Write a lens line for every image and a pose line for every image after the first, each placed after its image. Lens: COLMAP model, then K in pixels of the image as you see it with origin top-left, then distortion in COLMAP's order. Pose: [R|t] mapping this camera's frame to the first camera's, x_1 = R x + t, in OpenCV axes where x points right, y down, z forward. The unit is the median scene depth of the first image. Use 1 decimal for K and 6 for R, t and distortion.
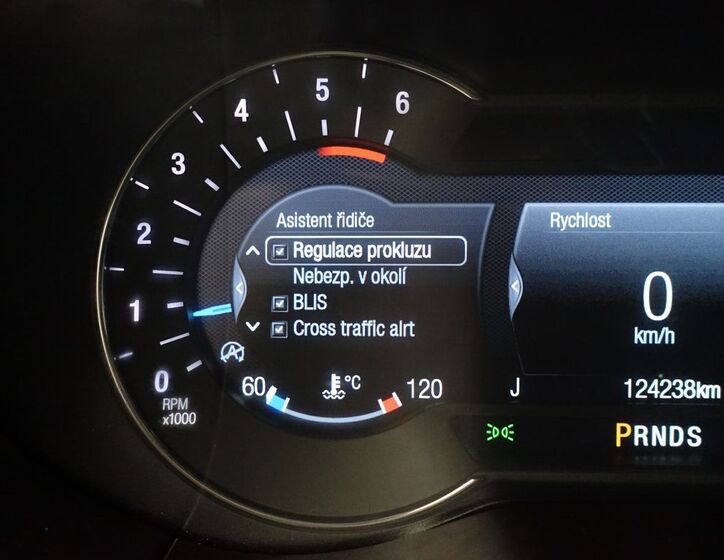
lens RADIAL K [[715.3, 0, 362.9], [0, 715.3, 277.4], [0, 0, 1]] dist [-0.021073, 0.000000]
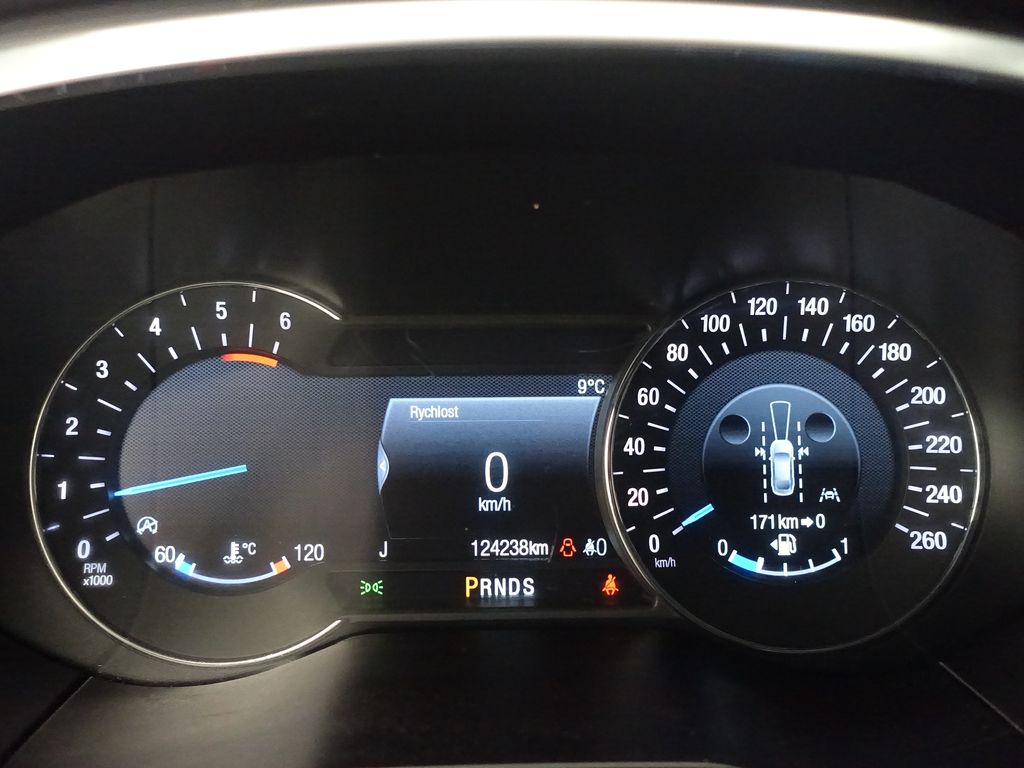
lens RADIAL K [[988.9, 0, 511.9], [0, 988.9, 387.6], [0, 0, 1]] dist [-0.007409, 0.000000]
pose [[0.996878, -0.007588, 0.078594, 0.305788], [0.015873, 0.994311, -0.105322, 0.061689], [-0.077348, 0.106241, 0.991327, -0.725802]]
